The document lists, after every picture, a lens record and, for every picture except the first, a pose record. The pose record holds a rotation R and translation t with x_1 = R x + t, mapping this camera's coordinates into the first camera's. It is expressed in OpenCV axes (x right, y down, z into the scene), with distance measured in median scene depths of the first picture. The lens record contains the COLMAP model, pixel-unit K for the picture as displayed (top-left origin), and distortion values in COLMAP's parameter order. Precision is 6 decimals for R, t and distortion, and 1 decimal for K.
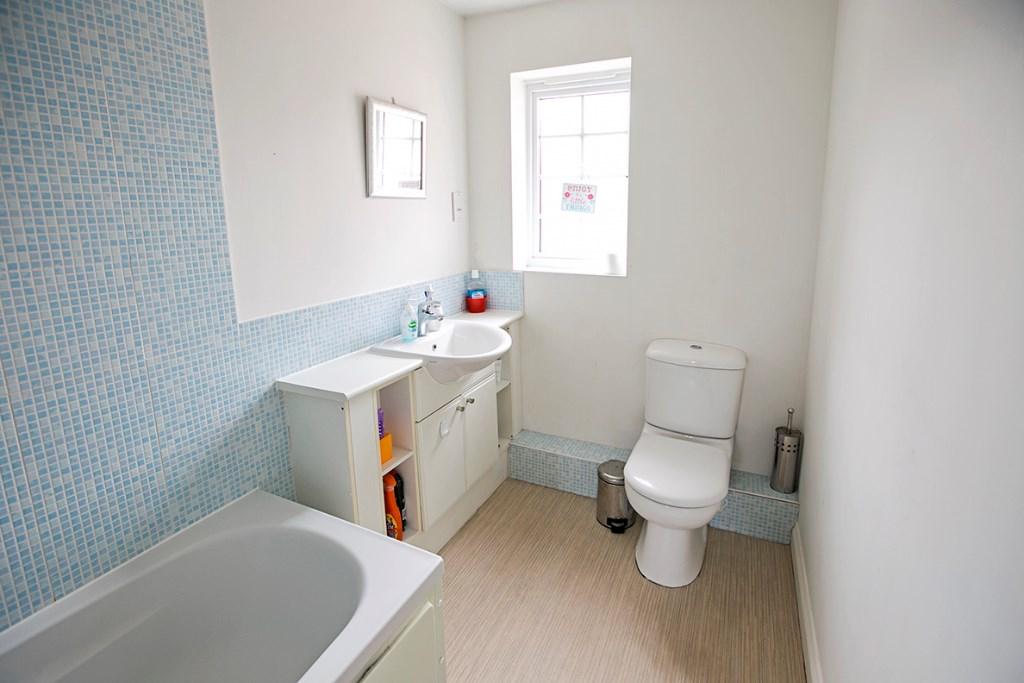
lens RADIAL K [[505.6, 0, 507.3], [0, 505.6, 321.9], [0, 0, 1]] dist [-0.054746, 0.024547]
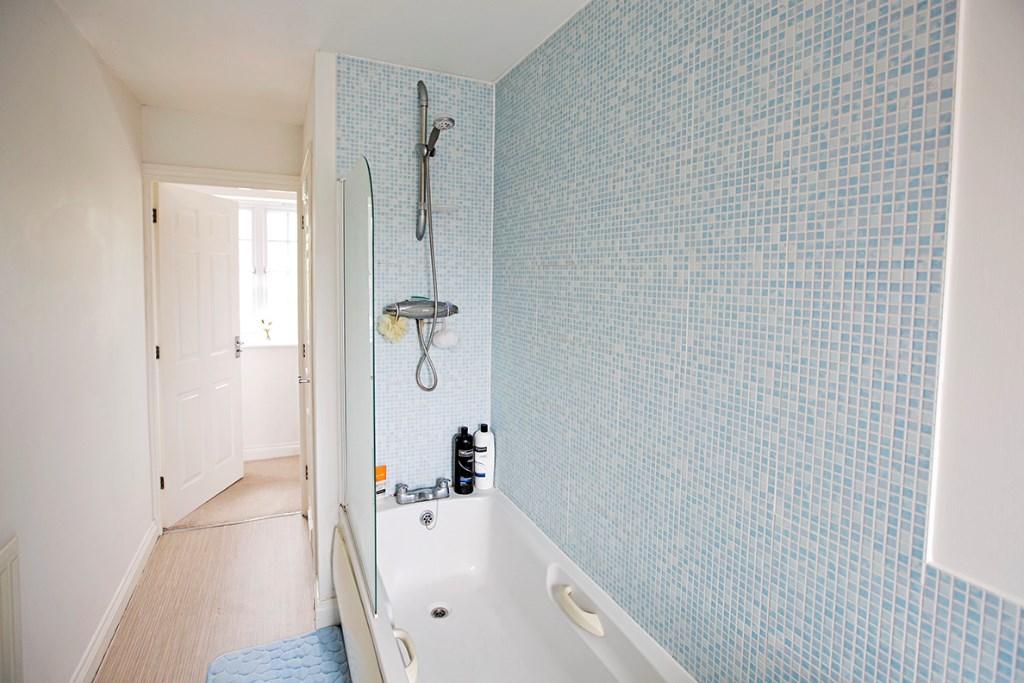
lens RADIAL K [[505.6, 0, 507.3], [0, 505.6, 321.9], [0, 0, 1]] dist [-0.054746, 0.024547]
pose [[-0.634208, 0.060587, -0.770785, 0.122634], [-0.183300, 0.956721, 0.226023, -0.316515], [0.751120, 0.284630, -0.595655, 1.073325]]
